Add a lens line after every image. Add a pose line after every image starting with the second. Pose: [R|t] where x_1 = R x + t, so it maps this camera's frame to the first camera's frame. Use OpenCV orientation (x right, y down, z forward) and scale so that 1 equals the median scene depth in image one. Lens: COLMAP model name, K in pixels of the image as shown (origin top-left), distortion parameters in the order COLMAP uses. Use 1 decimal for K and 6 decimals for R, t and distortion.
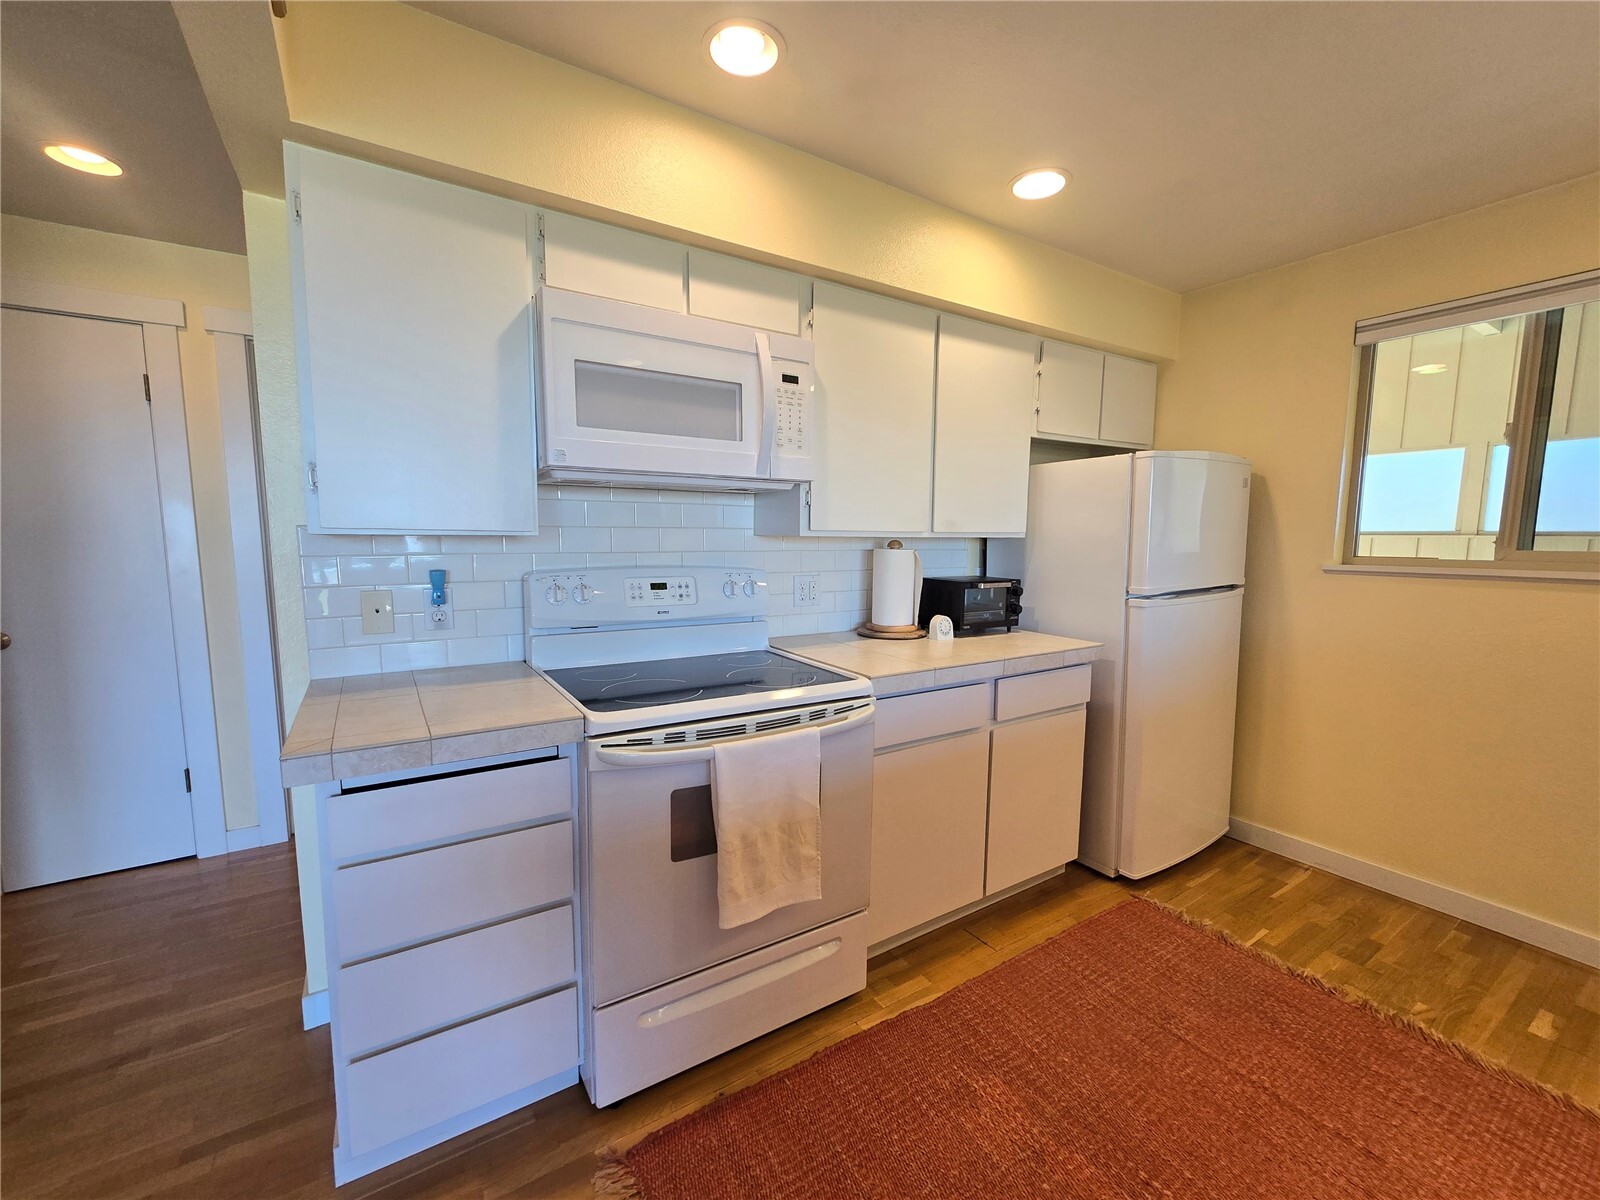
lens RADIAL K [[656.2, 0, 803.7], [0, 656.2, 608.8], [0, 0, 1]] dist [-0.000351, 0.000338]
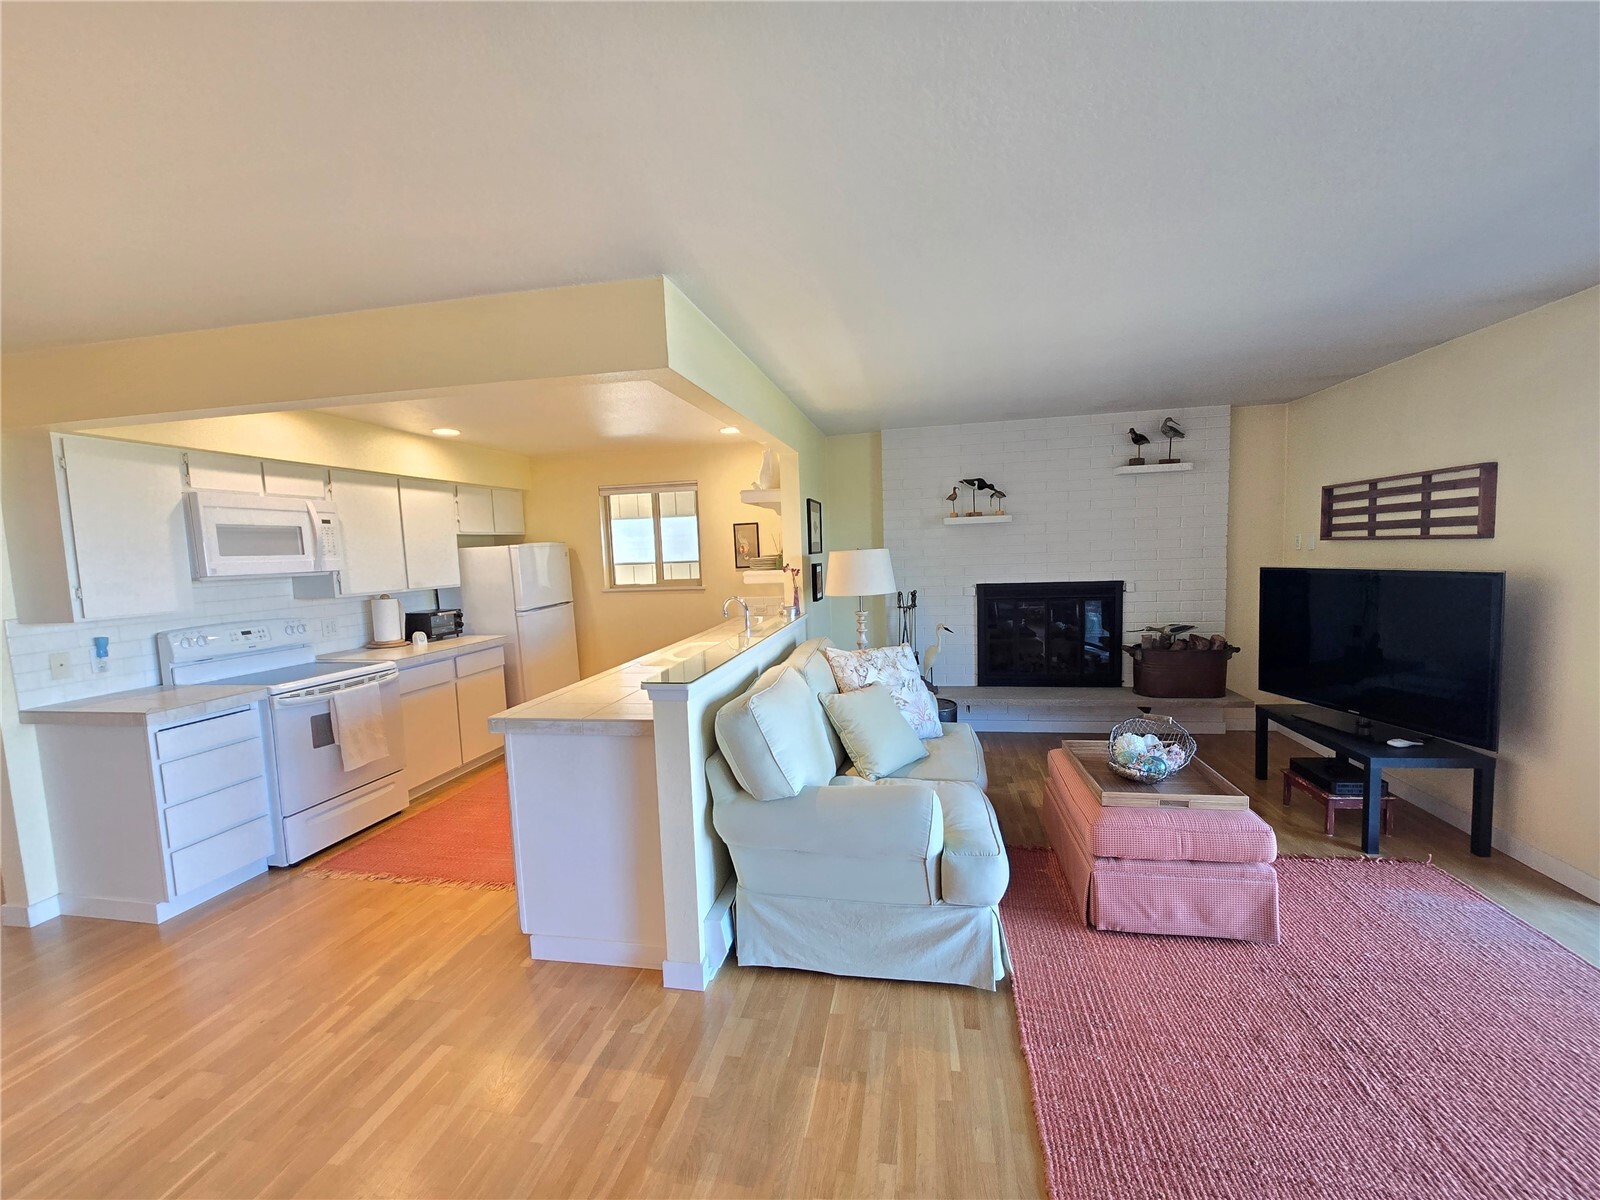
lens RADIAL K [[656.2, 0, 803.7], [0, 656.2, 608.8], [0, 0, 1]] dist [-0.000351, 0.000338]
pose [[0.689666, -0.098812, 0.717354, -0.422501], [0.122052, 0.992335, 0.019349, 0.048651], [-0.713767, 0.074210, 0.696440, -1.254836]]
